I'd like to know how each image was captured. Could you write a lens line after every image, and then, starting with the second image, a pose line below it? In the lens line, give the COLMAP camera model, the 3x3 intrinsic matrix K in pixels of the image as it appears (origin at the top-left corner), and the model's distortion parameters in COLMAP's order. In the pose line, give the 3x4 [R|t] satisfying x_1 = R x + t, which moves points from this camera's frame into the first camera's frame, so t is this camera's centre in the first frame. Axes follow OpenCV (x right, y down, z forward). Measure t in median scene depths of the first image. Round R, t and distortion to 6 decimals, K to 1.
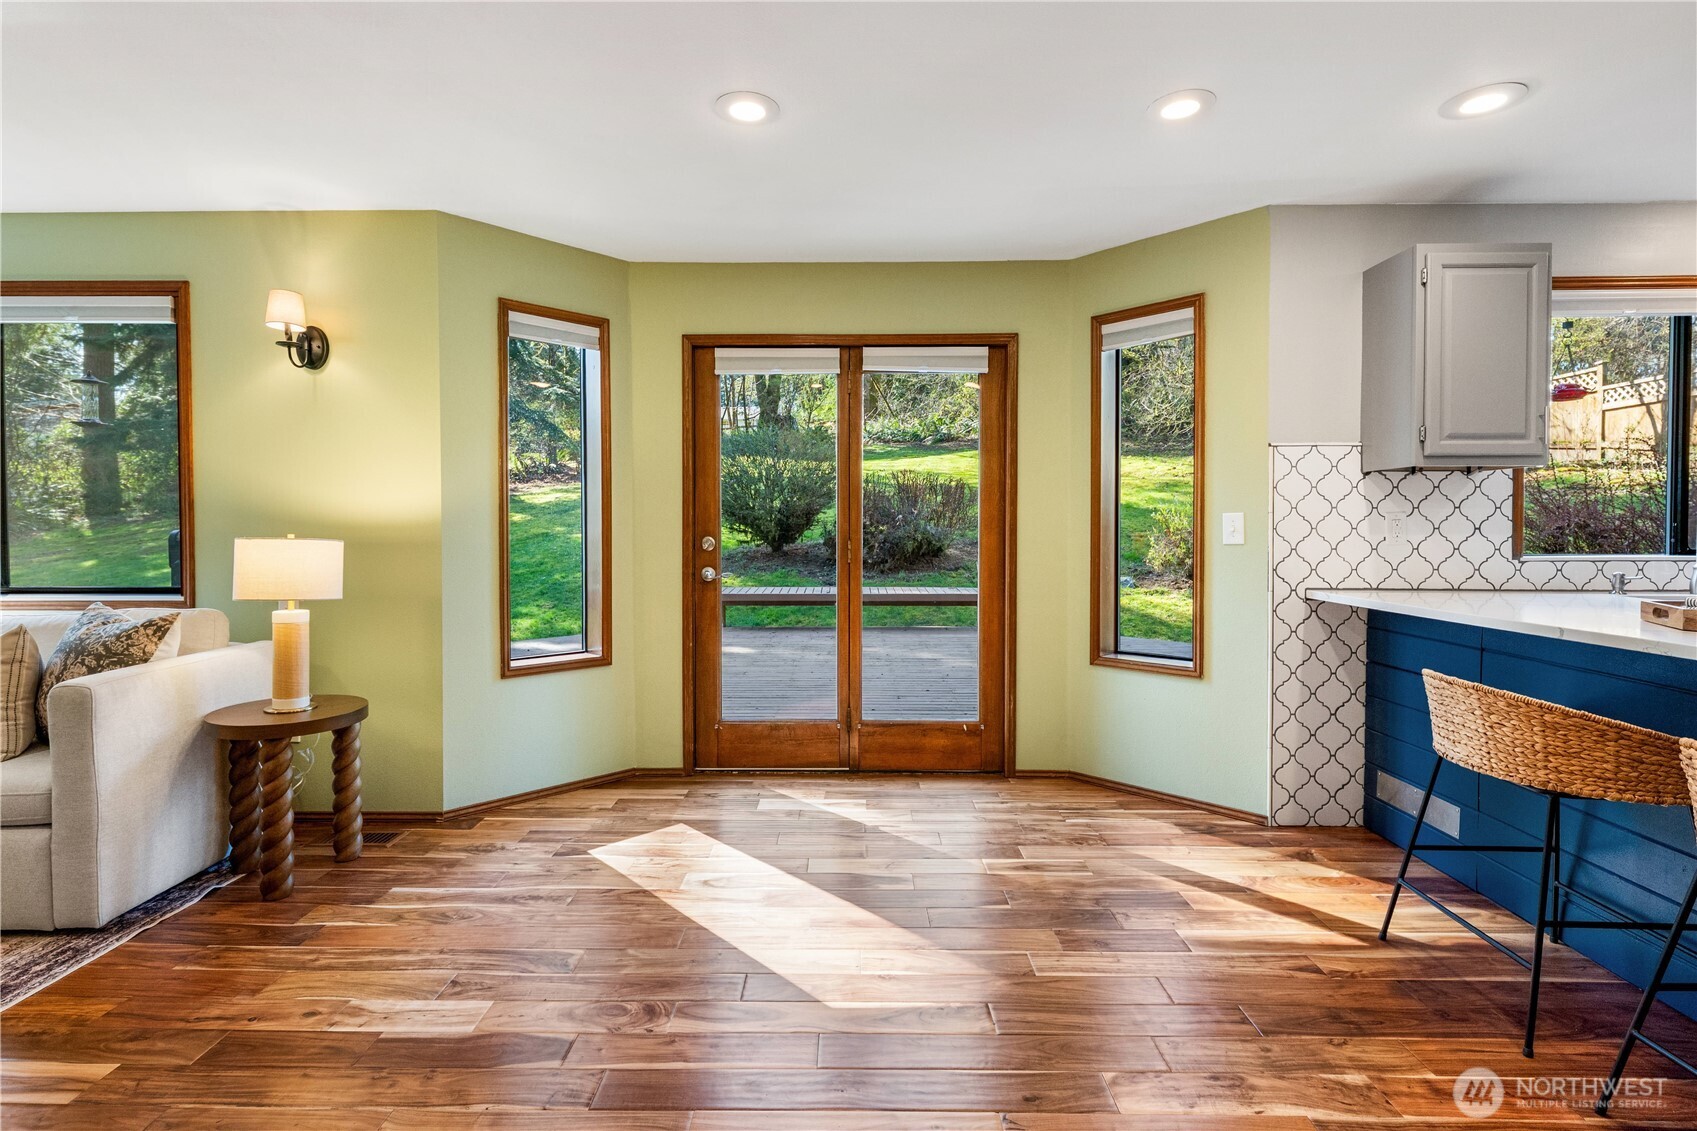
lens RADIAL K [[810.7, 0, 839.8], [0, 810.7, 541.0], [0, 0, 1]] dist [0.002156, -0.000555]
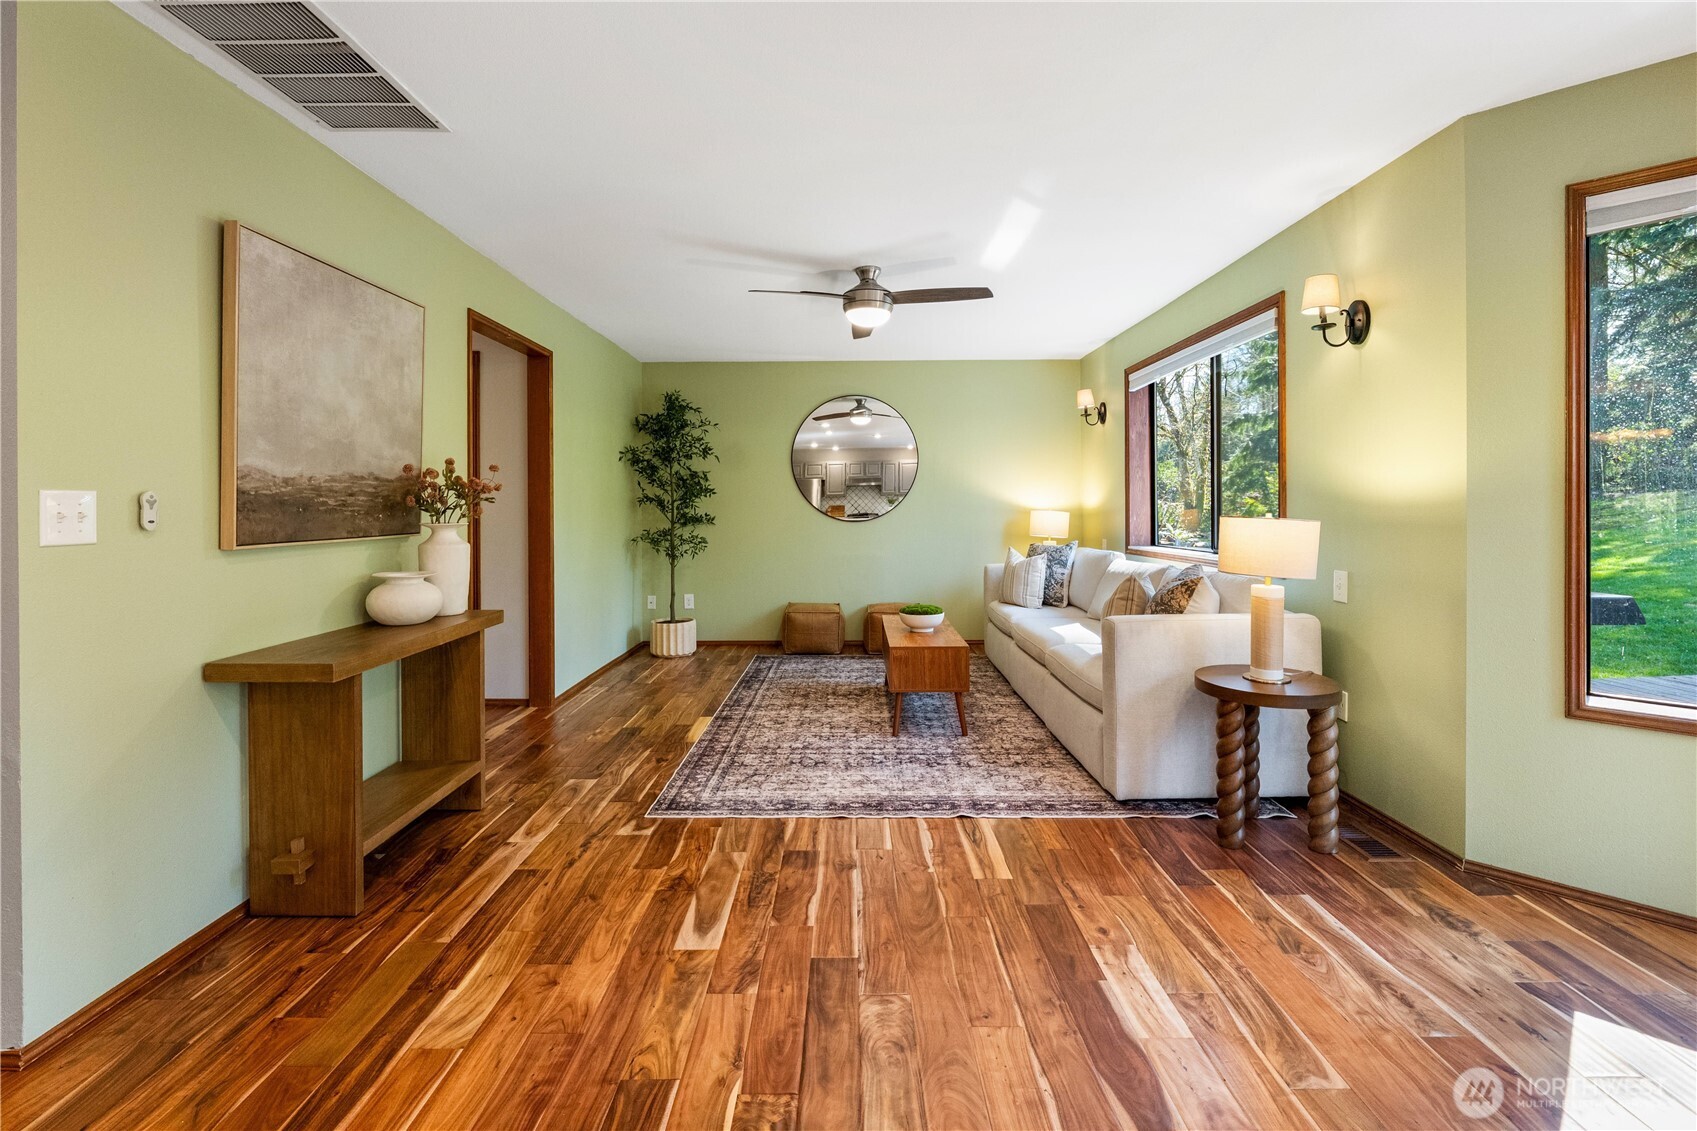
lens RADIAL K [[752.7, 0, 848.6], [0, 752.7, 508.8], [0, 0, 1]] dist [-0.003549, -0.000054]
pose [[0.012445, 0.004524, -0.999912, 0.251817], [-0.012853, 0.999908, 0.004364, -0.009691], [0.999840, 0.012798, 0.012502, 0.383160]]
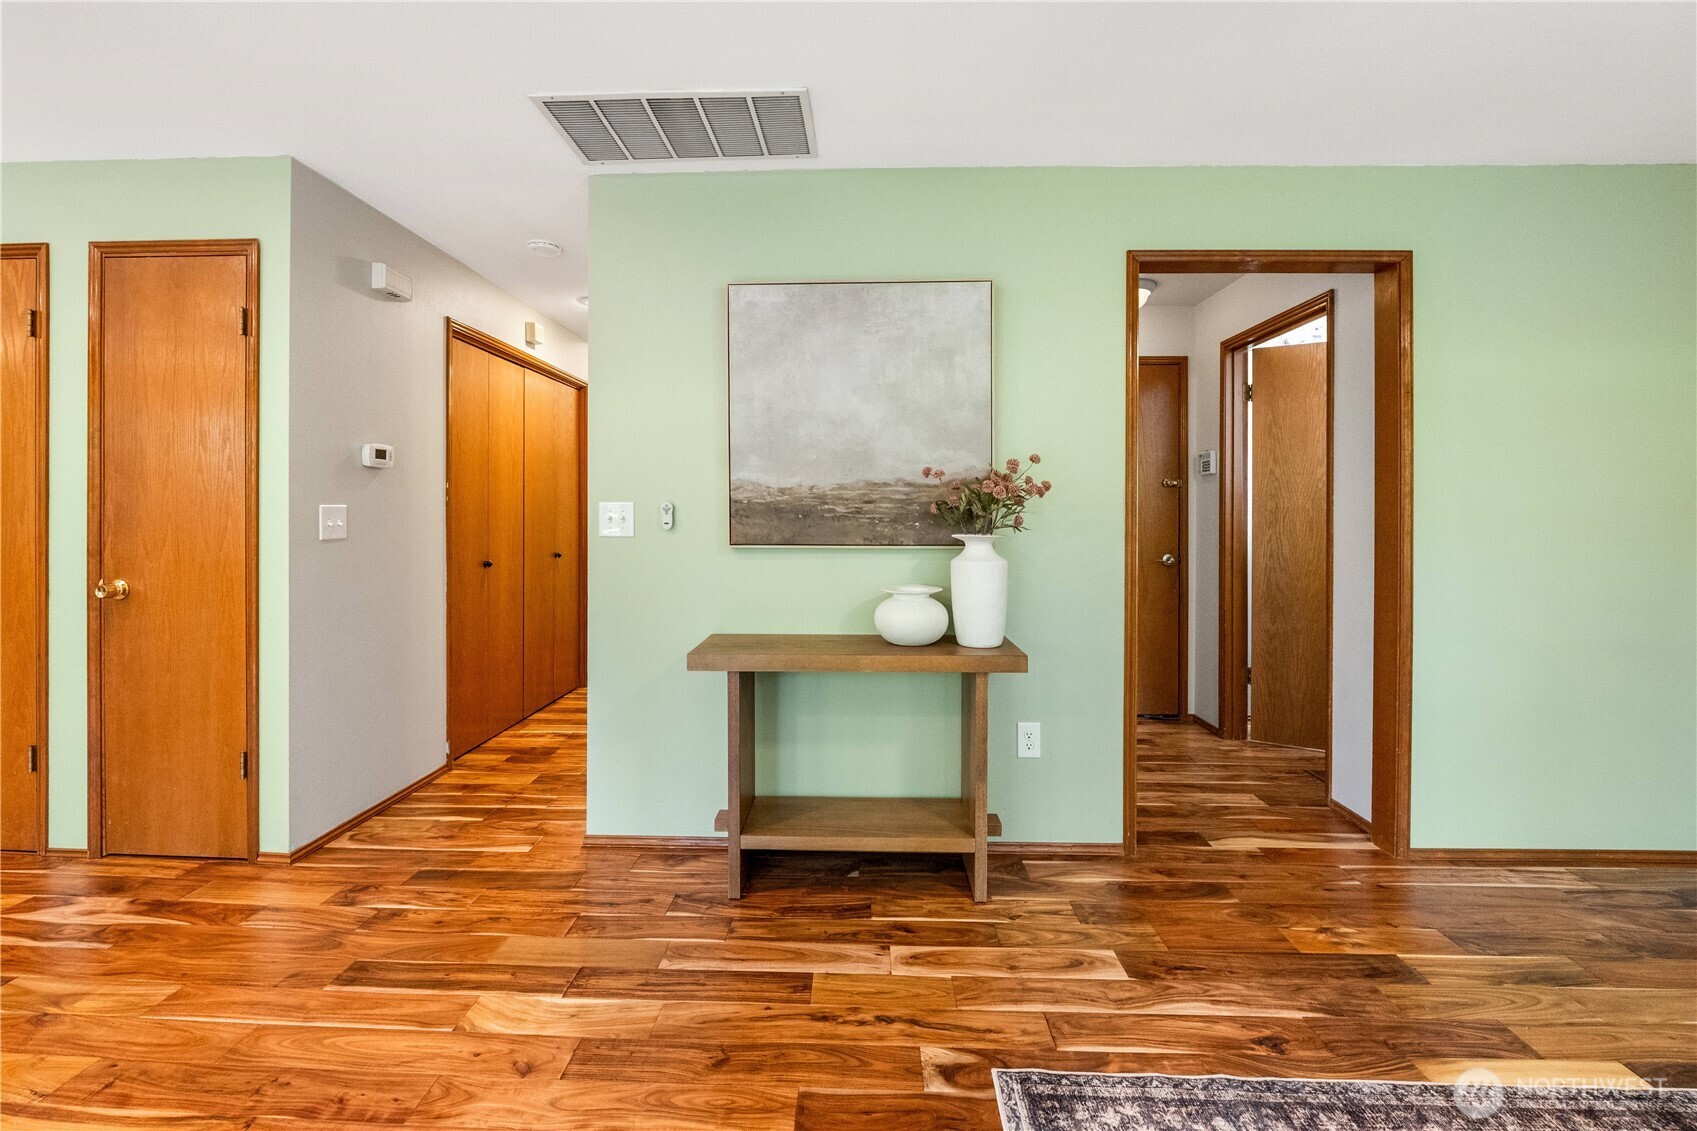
lens RADIAL K [[704.8, 0, 840.7], [0, 704.8, 517.0], [0, 0, 1]] dist [-0.012271, 0.000136]
pose [[-0.999752, -0.003862, 0.021935, -0.561783], [-0.003473, 0.999836, 0.017750, -0.011551], [-0.022000, 0.017669, -0.999602, 0.619435]]
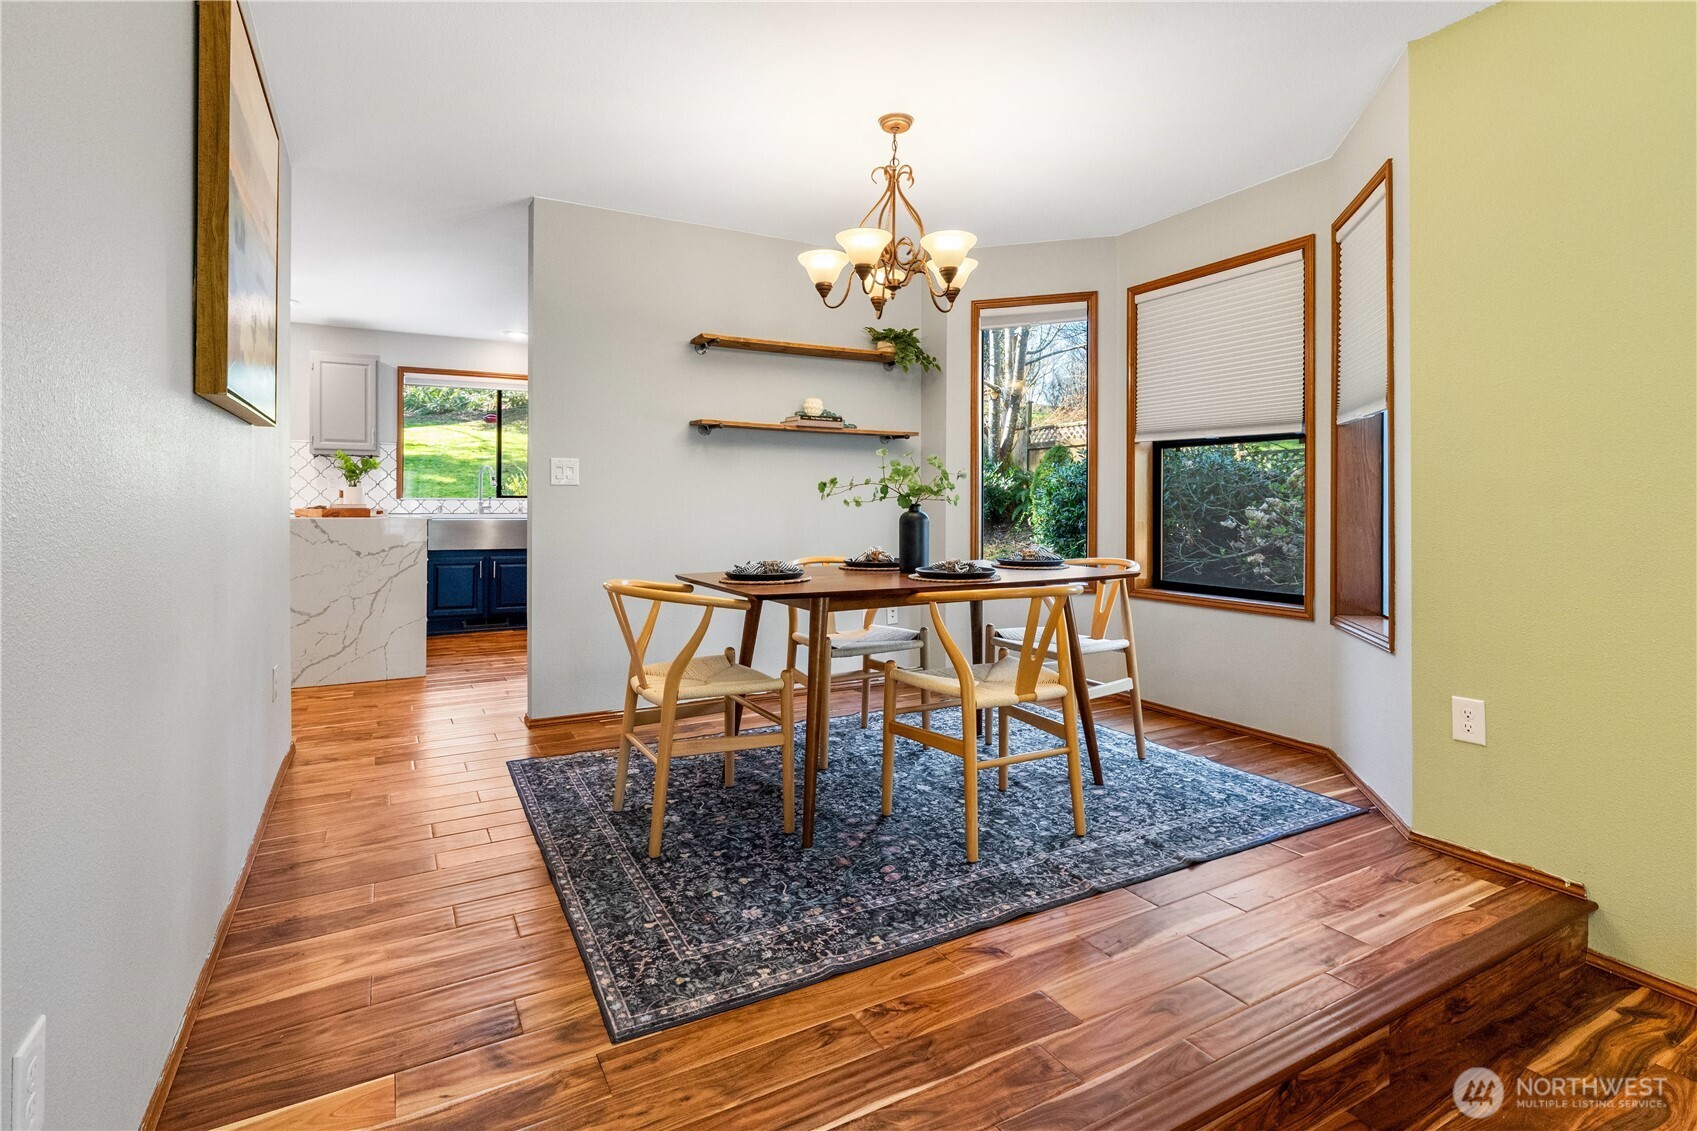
lens RADIAL K [[820.1, 0, 833.4], [0, 820.1, 504.1], [0, 0, 1]] dist [-0.002397, 0.000290]
pose [[0.868506, 0.001574, 0.495676, 0.758340], [0.006436, 0.999875, -0.014453, 0.073367], [-0.495637, 0.015743, 0.868387, -1.403211]]
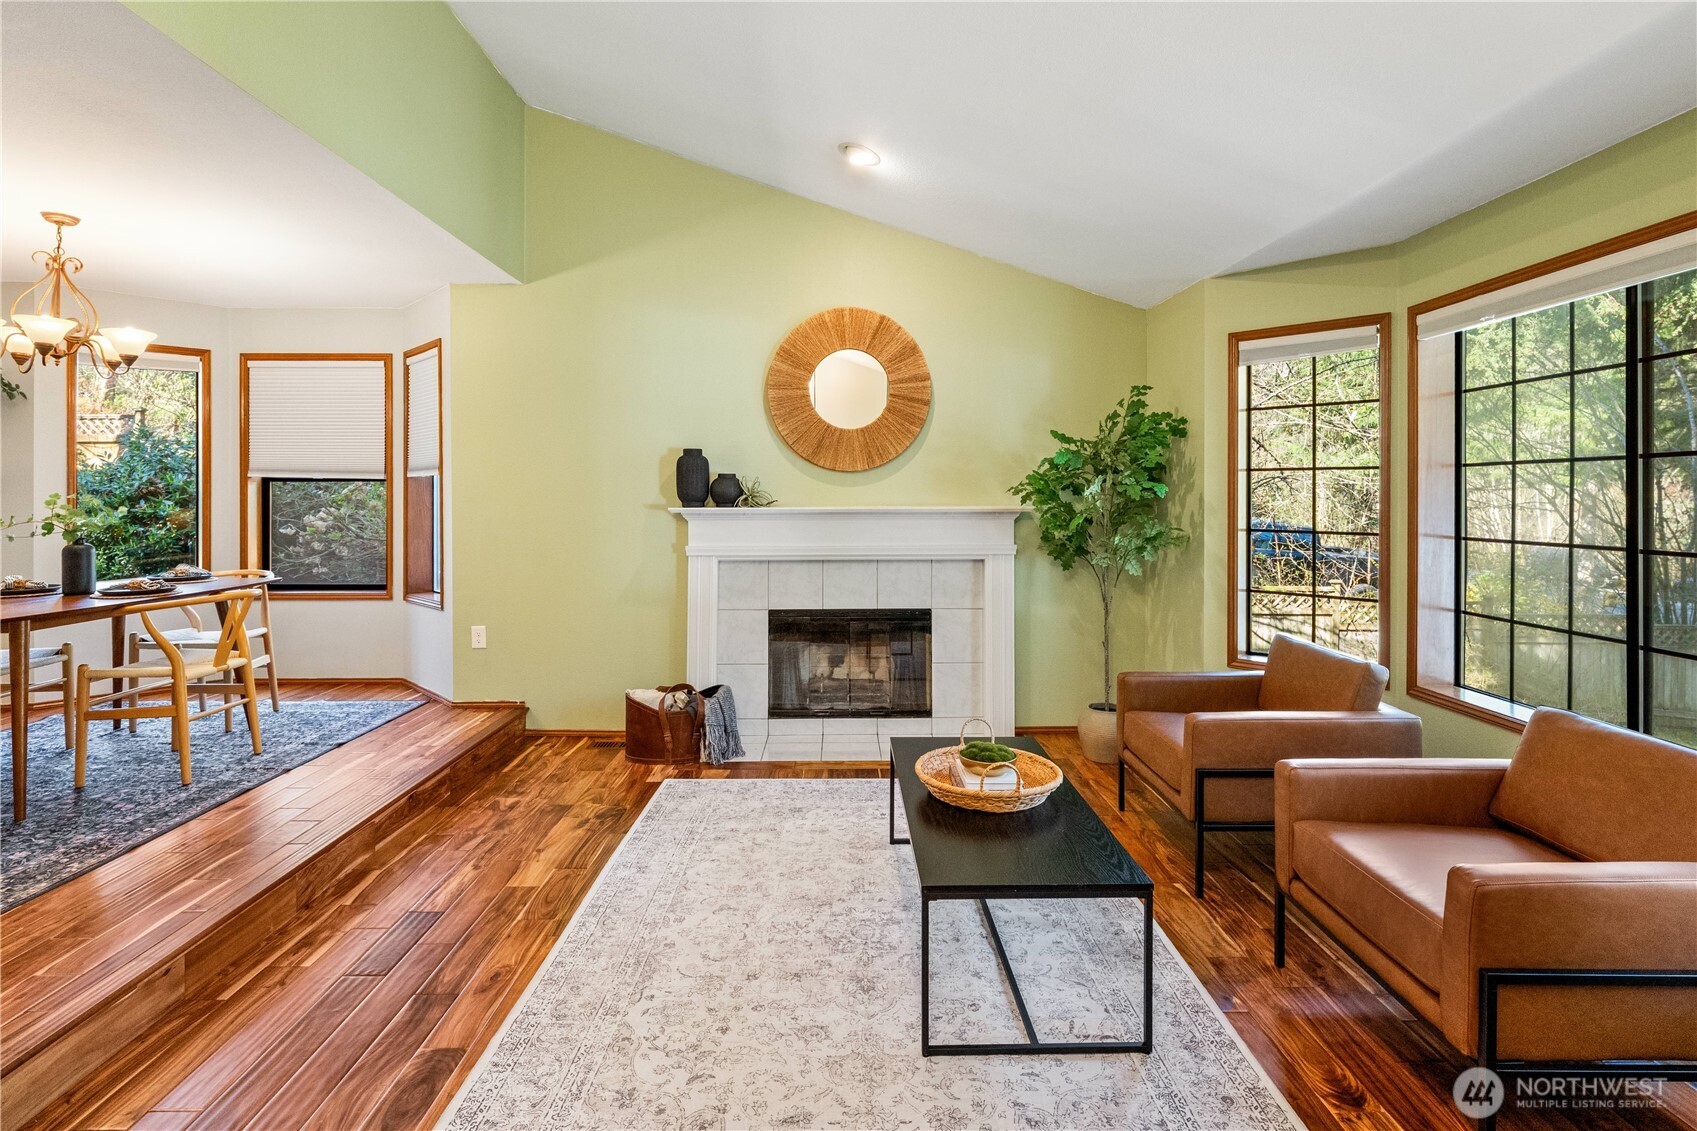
lens RADIAL K [[814.4, 0, 845.7], [0, 814.4, 501.7], [0, 0, 1]] dist [-0.001055, -0.000438]
pose [[-0.036477, -0.001904, 0.999333, 0.134526], [0.017330, 0.999847, 0.002538, 0.025529], [-0.999184, 0.017411, -0.036439, -1.653379]]
